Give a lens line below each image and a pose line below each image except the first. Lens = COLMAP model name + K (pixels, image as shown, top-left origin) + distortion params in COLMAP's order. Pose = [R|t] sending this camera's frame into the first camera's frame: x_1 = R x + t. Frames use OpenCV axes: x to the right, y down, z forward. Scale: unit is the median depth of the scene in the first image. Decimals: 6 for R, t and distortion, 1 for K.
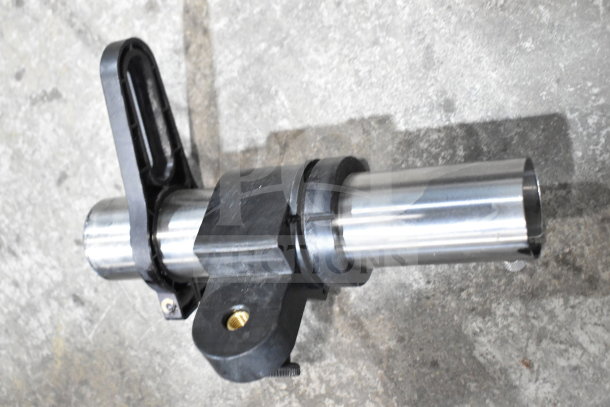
lens RADIAL K [[904.4, 0, 305.0], [0, 904.4, 203.5], [0, 0, 1]] dist [-0.036668, -0.022848]
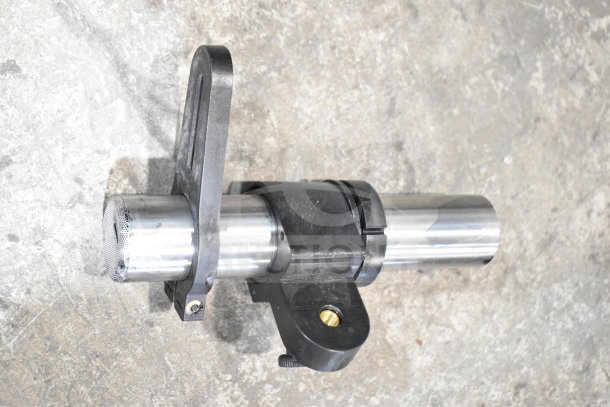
lens RADIAL K [[904.4, 0, 305.0], [0, 904.4, 203.5], [0, 0, 1]] dist [-0.036668, -0.022848]
pose [[0.638271, 0.058076, 0.767618, -0.889971], [-0.073001, 0.997223, -0.014747, 0.002207], [-0.766343, -0.046624, 0.640738, 0.260701]]
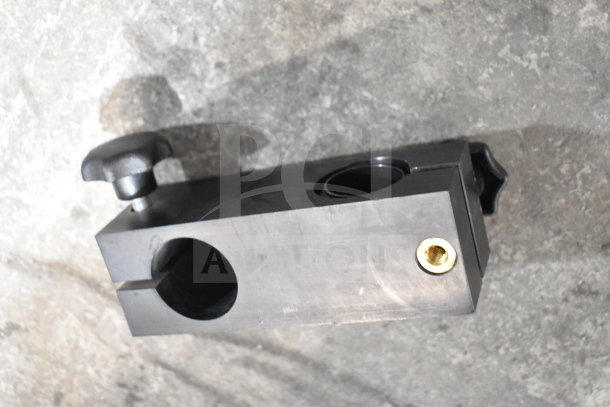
lens RADIAL K [[904.4, 0, 305.0], [0, 904.4, 203.5], [0, 0, 1]] dist [-0.036668, -0.022848]
pose [[0.885059, -0.439887, 0.152218, -0.110441], [0.407047, 0.890032, 0.205320, -0.357587], [-0.225796, -0.119761, 0.966785, 0.053266]]
